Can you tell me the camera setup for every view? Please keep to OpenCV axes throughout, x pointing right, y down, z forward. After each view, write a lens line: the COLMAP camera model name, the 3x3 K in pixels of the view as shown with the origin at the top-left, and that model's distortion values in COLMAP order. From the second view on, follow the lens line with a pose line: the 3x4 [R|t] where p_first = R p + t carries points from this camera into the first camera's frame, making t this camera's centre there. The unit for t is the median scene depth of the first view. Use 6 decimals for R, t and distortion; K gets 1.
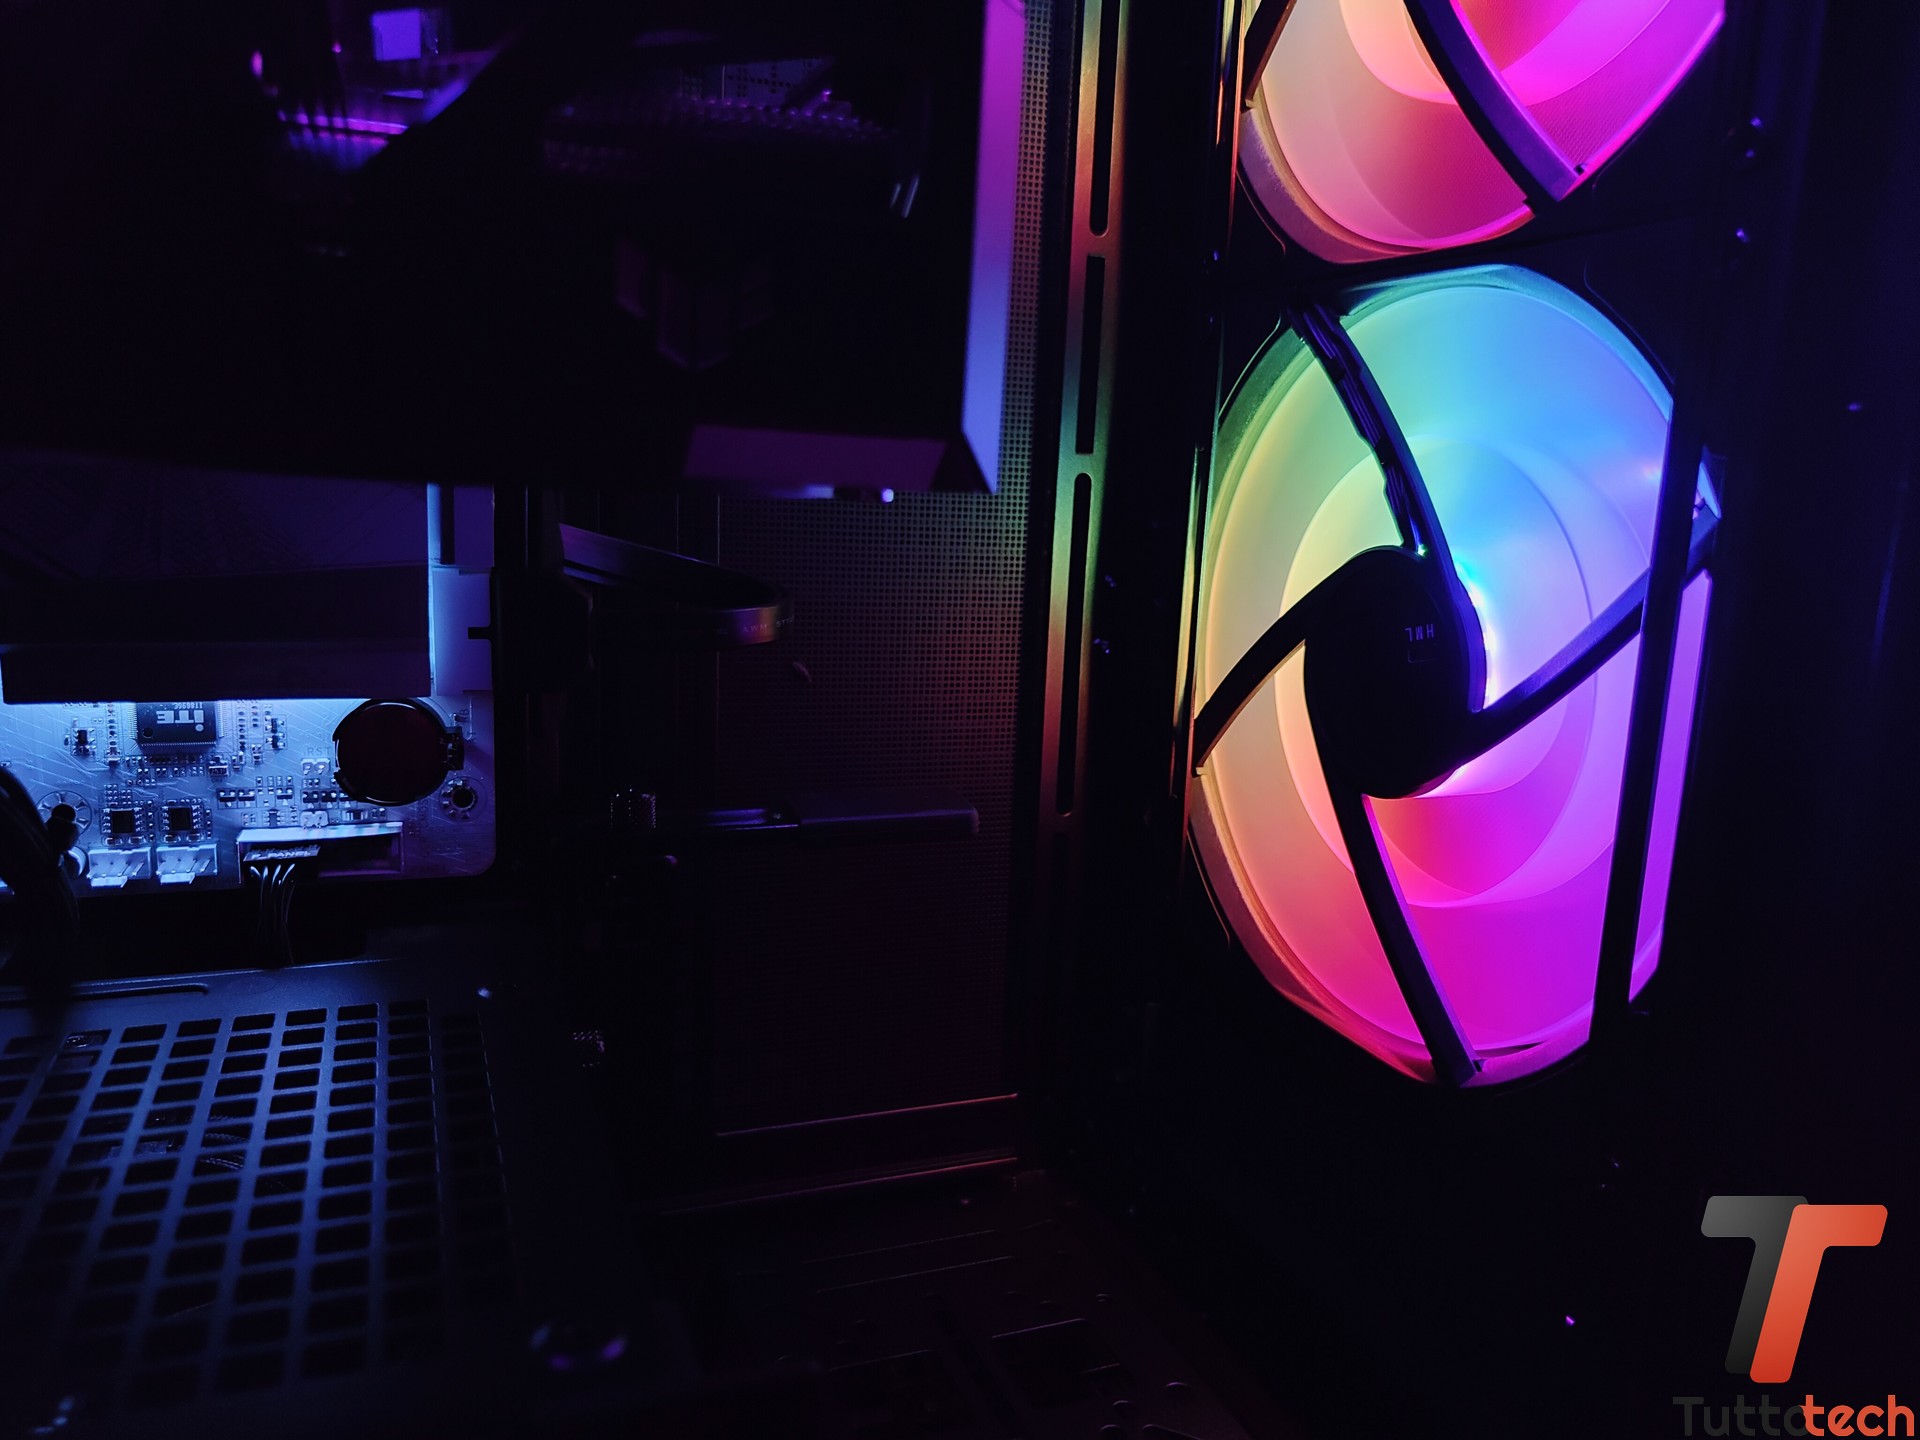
lens RADIAL K [[1396.6, 0, 940.8], [0, 1396.6, 712.9], [0, 0, 1]] dist [0.109292, -0.322171]
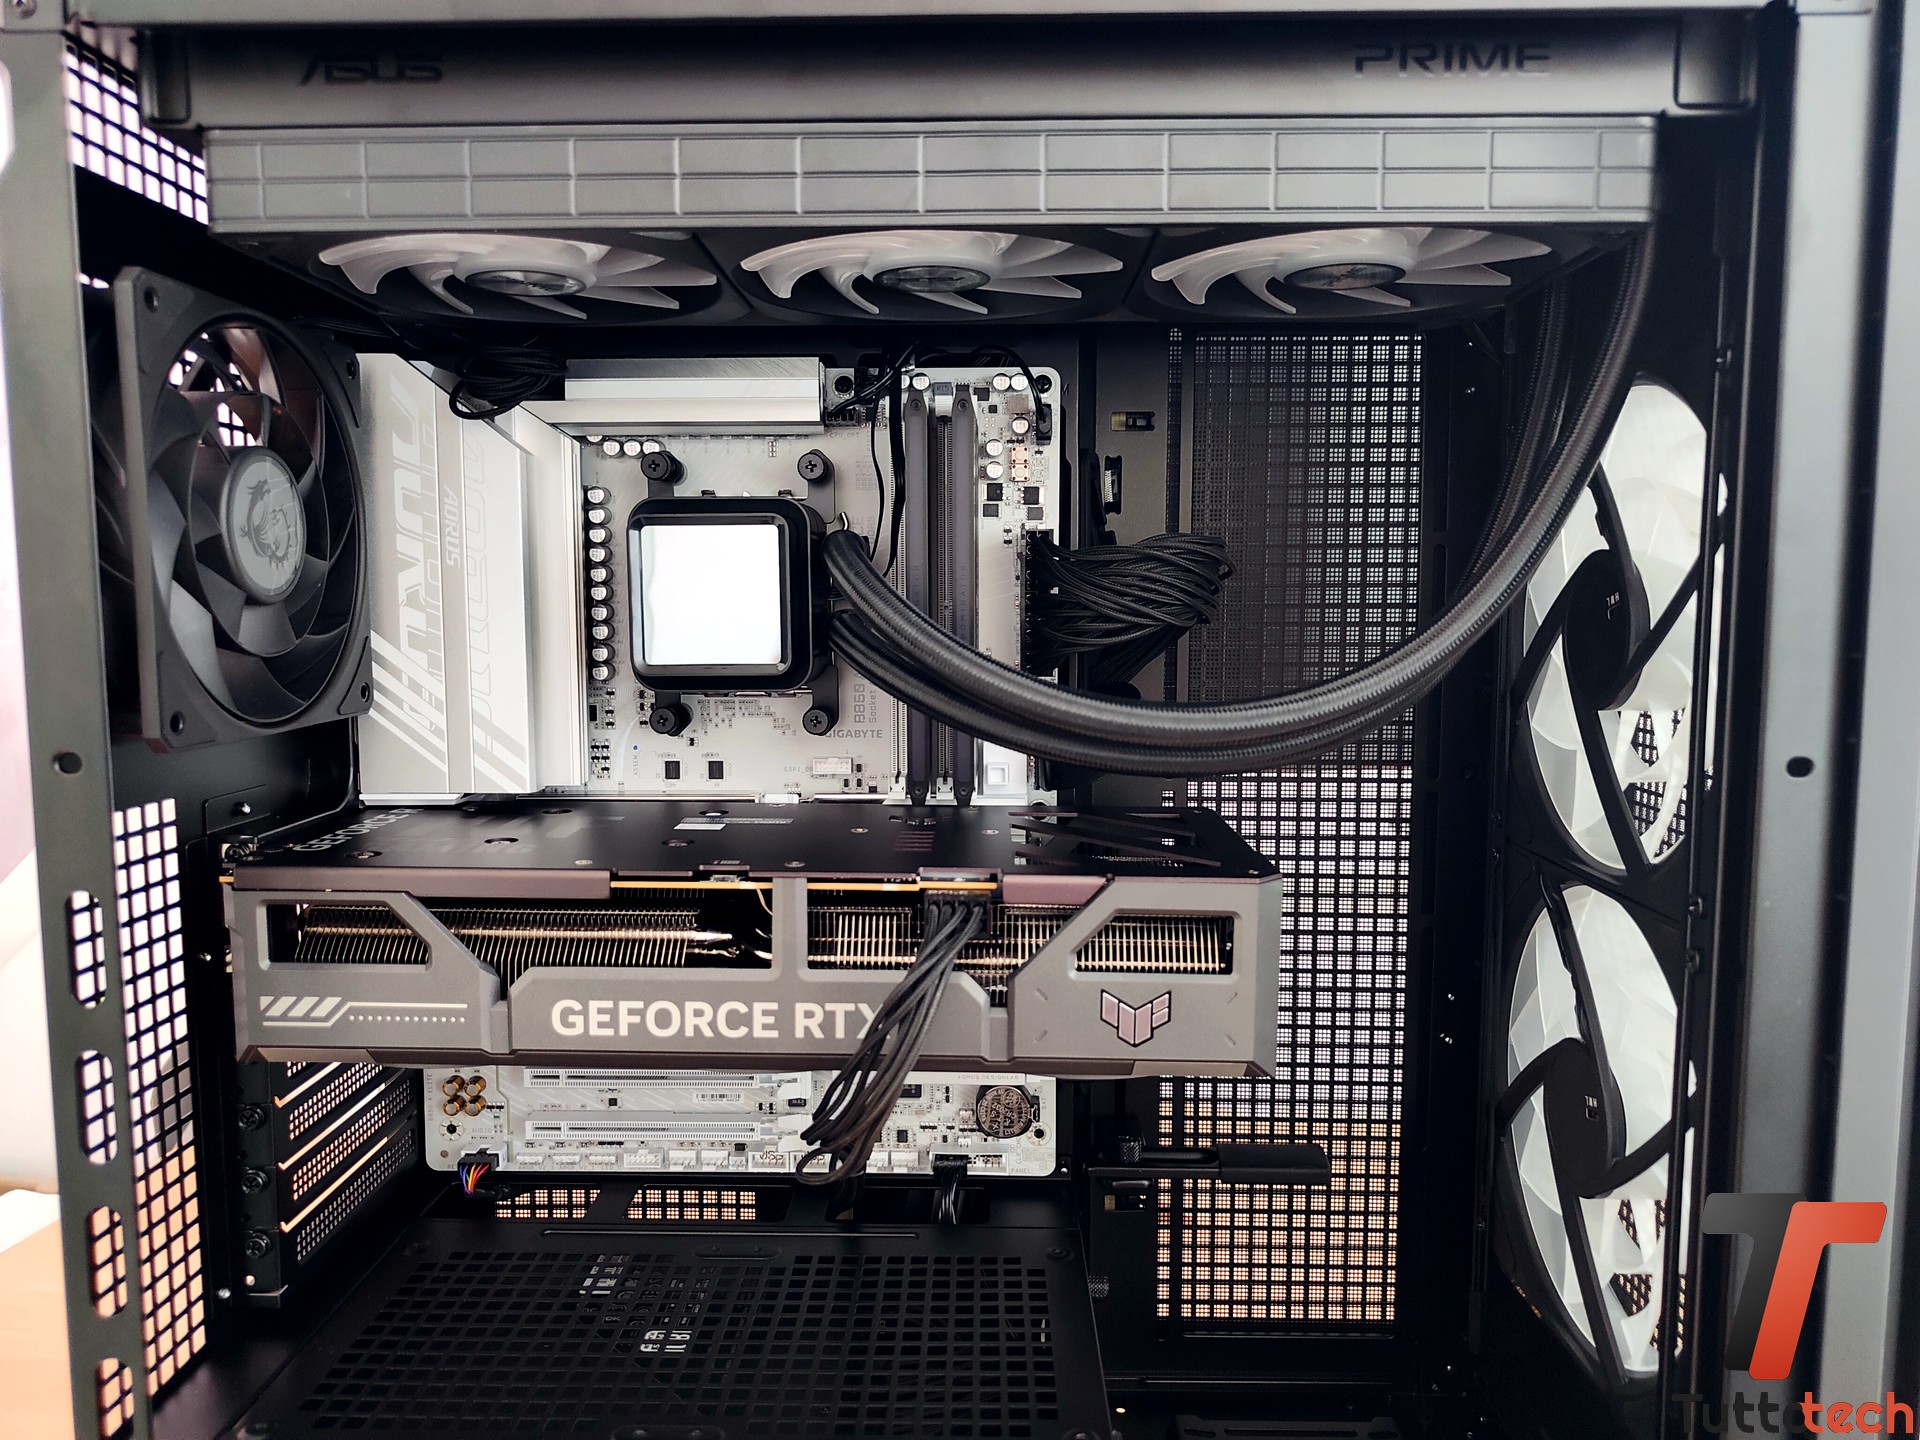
lens RADIAL K [[1396.6, 0, 940.8], [0, 1396.6, 712.9], [0, 0, 1]] dist [0.109292, -0.322171]
pose [[0.922575, -0.005347, -0.385781, 0.261222], [-0.032665, 0.995231, -0.091911, -0.321906], [0.384433, 0.097397, 0.918001, -0.810331]]
